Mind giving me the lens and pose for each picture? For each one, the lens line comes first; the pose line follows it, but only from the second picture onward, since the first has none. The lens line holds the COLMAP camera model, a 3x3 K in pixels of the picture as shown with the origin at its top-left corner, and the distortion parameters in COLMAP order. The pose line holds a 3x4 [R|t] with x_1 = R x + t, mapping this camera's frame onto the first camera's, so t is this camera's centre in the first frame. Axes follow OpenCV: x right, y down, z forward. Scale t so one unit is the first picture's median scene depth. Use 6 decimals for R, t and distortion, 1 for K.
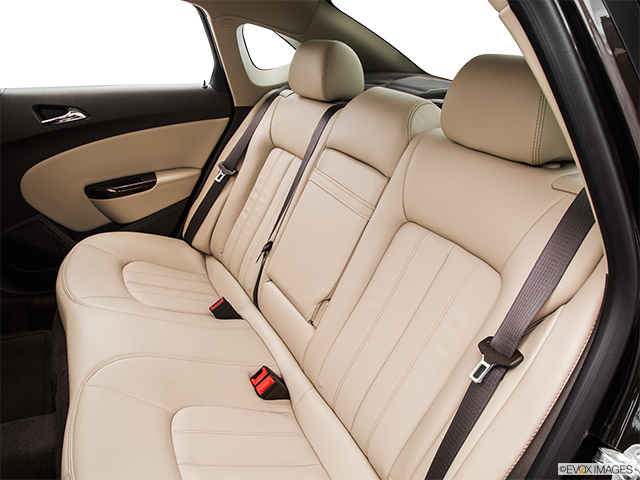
lens RADIAL K [[506.9, 0, 320.0], [0, 506.9, 240.0], [0, 0, 1]] dist [-0.098072, 0.002920]
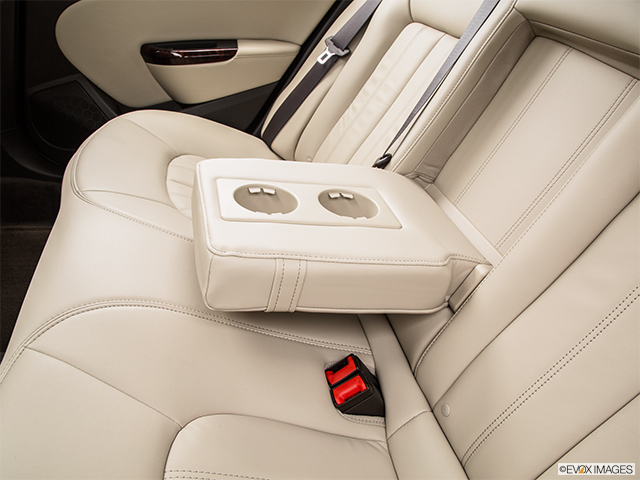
lens RADIAL K [[506.9, 0, 320.0], [0, 506.9, 240.0], [0, 0, 1]] dist [-0.098072, 0.002920]
pose [[0.972820, 0.186208, -0.137649, -0.063108], [-0.166949, 0.975930, 0.140319, 0.028817], [0.160464, -0.113524, 0.980492, 0.294704]]
